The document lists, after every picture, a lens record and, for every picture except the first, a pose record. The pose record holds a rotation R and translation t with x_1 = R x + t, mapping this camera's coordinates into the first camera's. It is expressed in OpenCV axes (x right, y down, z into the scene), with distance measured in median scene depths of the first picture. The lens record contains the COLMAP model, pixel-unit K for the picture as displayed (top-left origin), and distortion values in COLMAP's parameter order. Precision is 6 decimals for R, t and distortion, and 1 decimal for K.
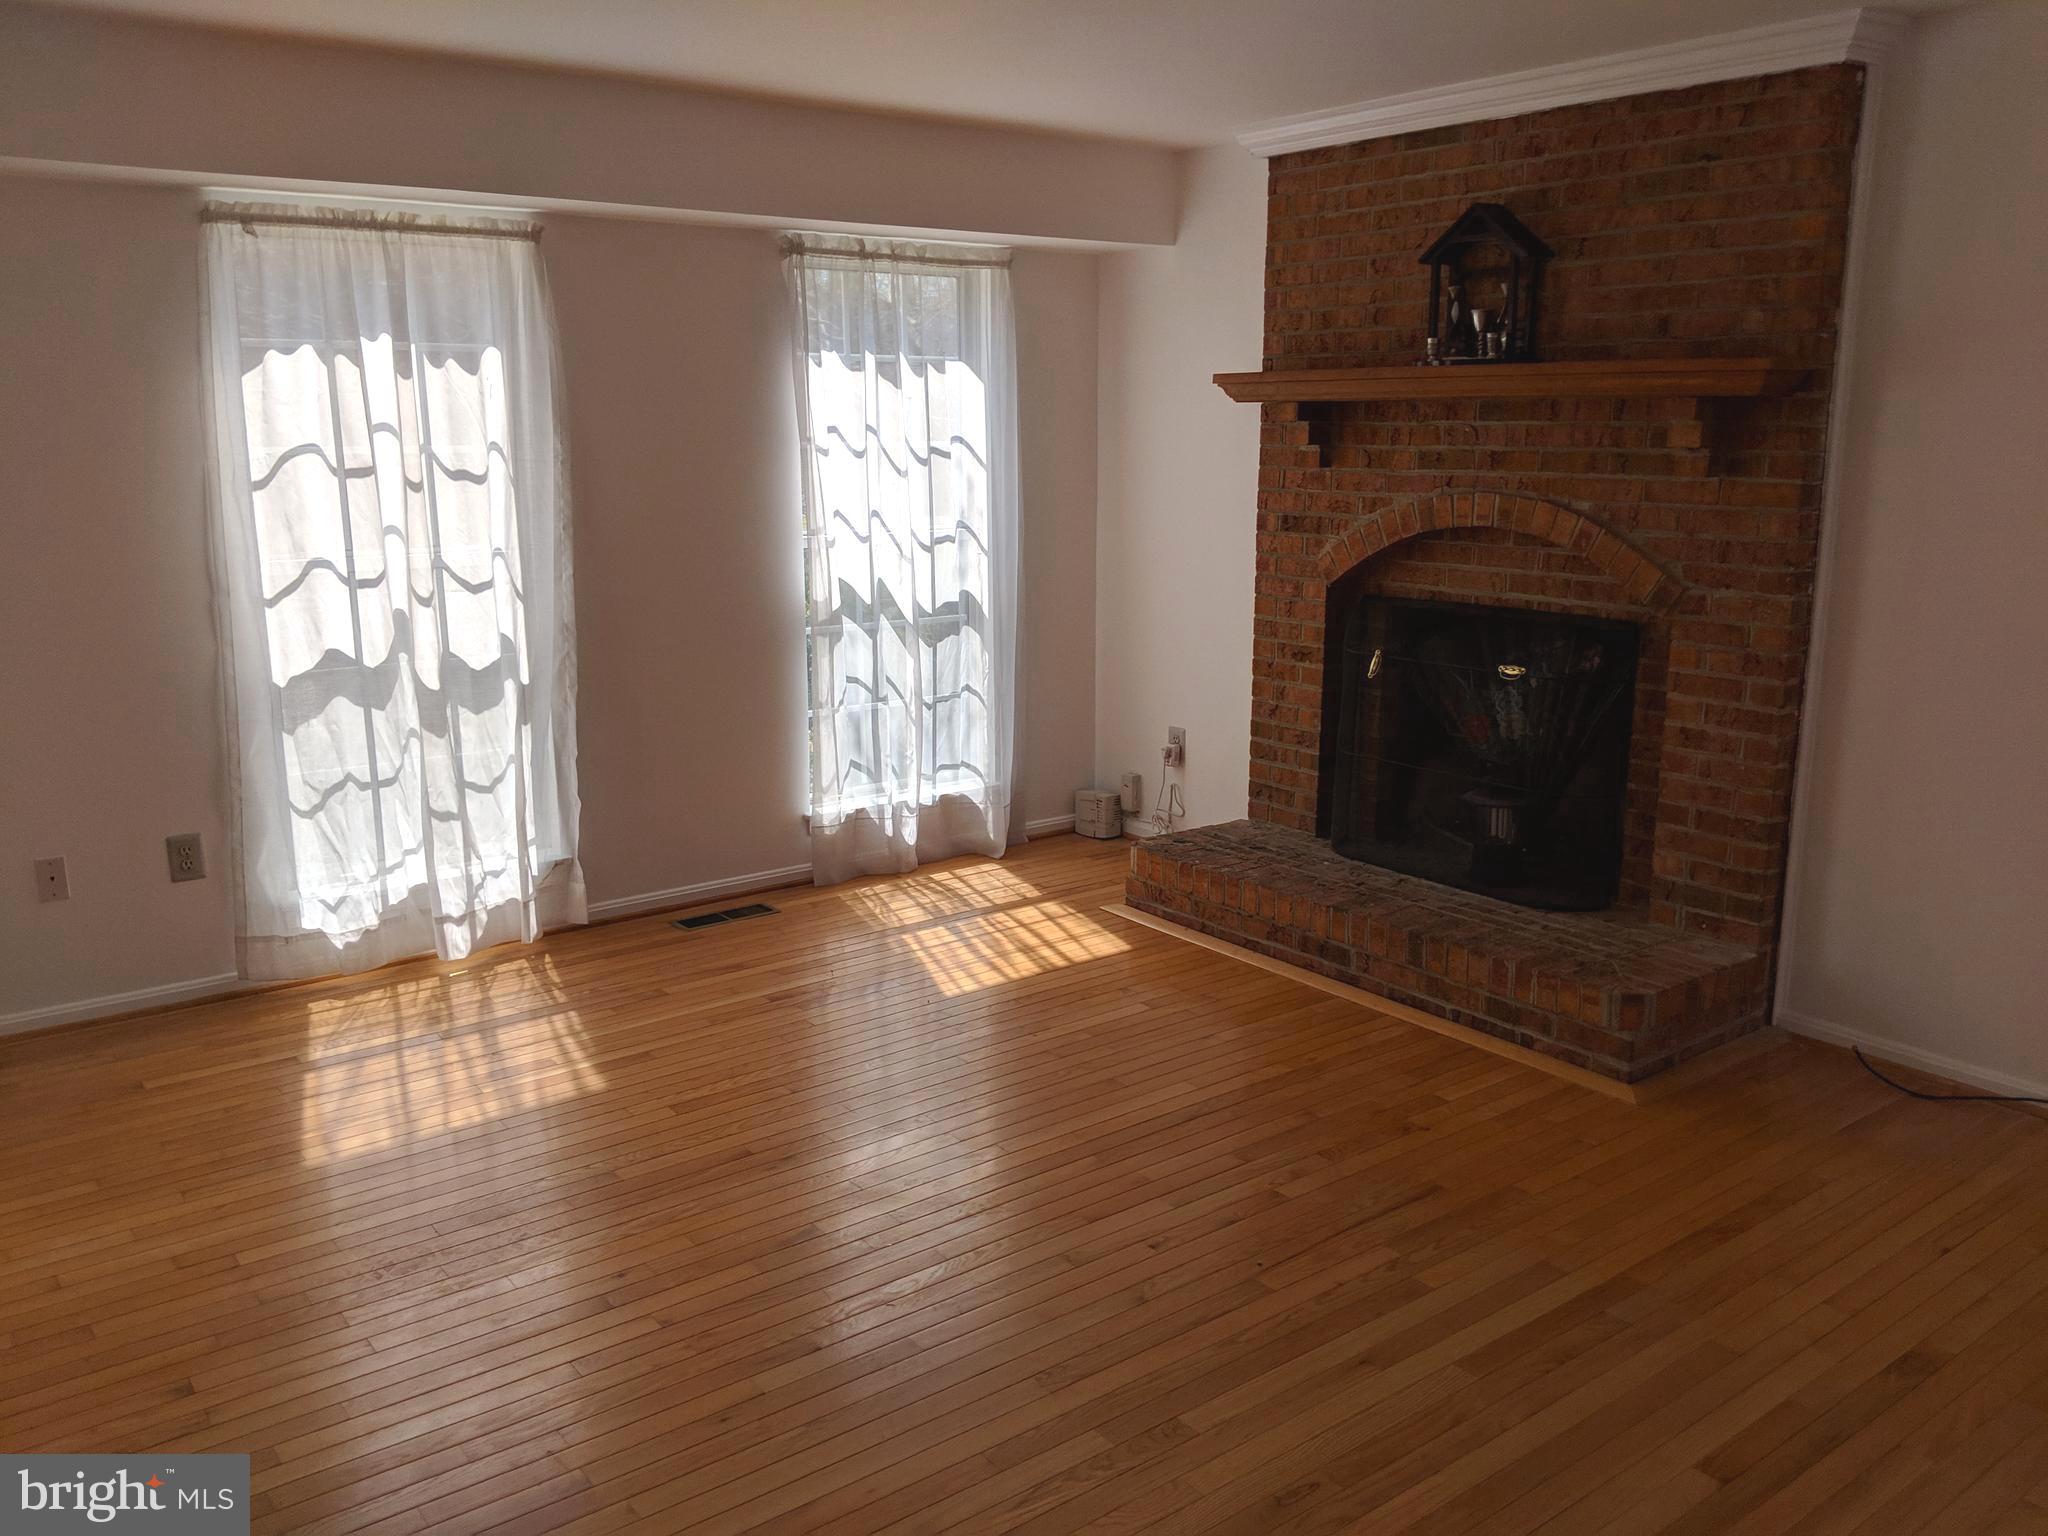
lens RADIAL K [[1647.5, 0, 1024.0], [0, 1647.5, 768.0], [0, 0, 1]] dist [0.000031, -0.011786]
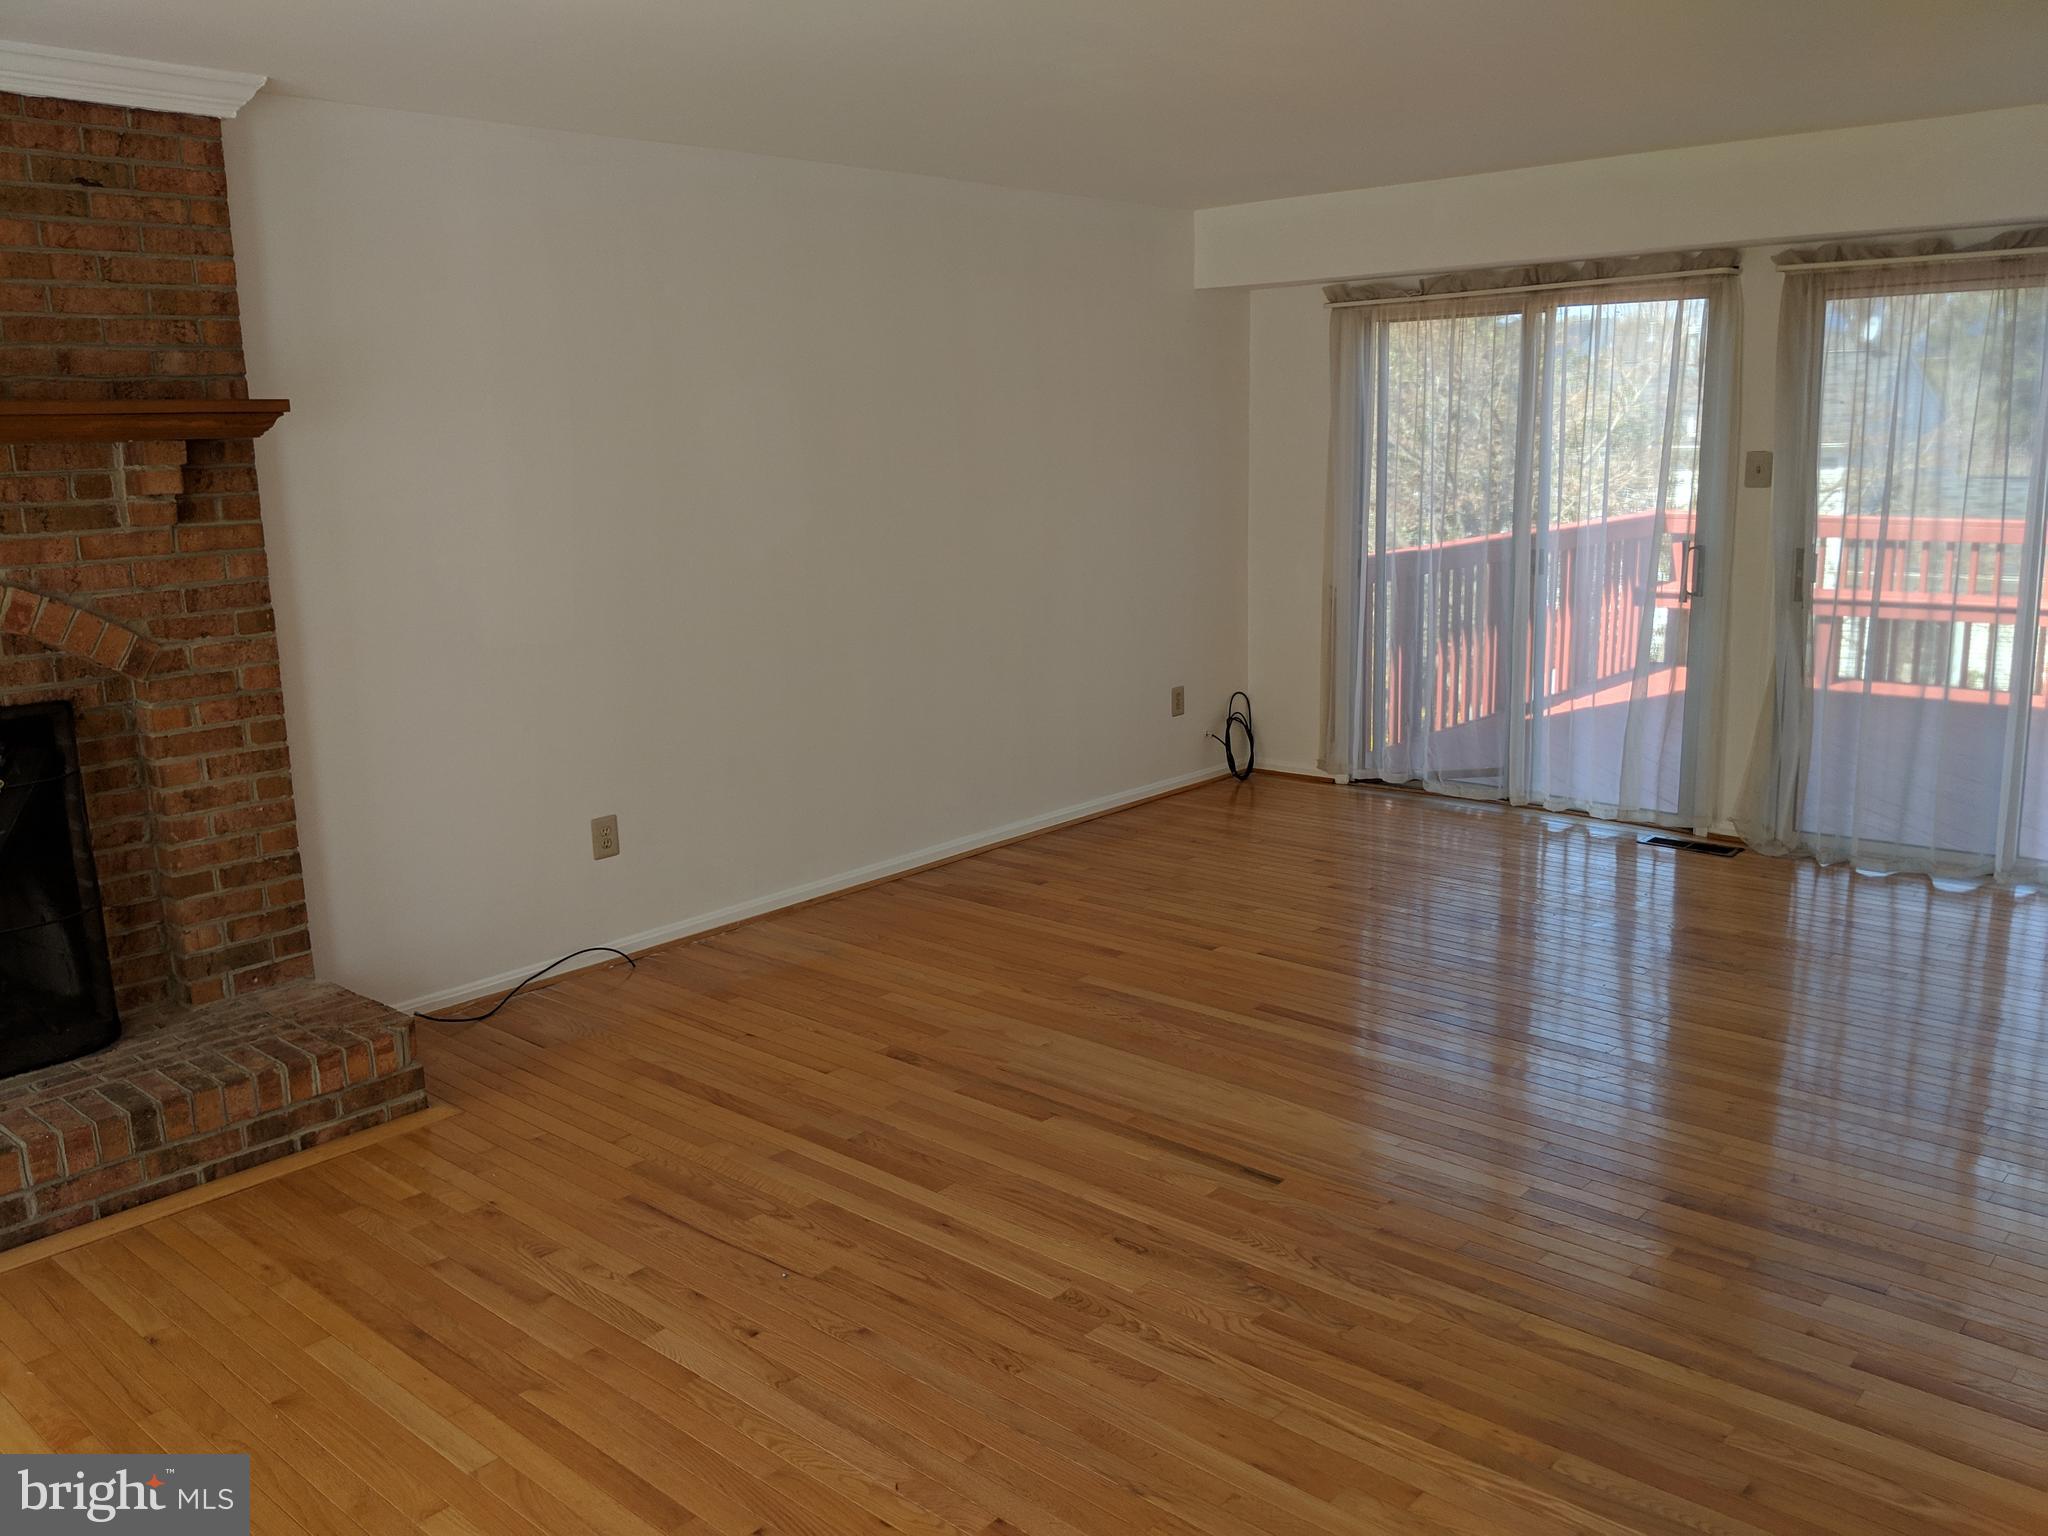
lens RADIAL K [[1647.5, 0, 1024.0], [0, 1647.5, 768.0], [0, 0, 1]] dist [0.000031, -0.011786]
pose [[-0.191343, -0.193027, 0.962356, -0.605971], [0.230572, 0.944195, 0.235229, -0.151644], [-0.954057, 0.266901, -0.136158, 0.686617]]
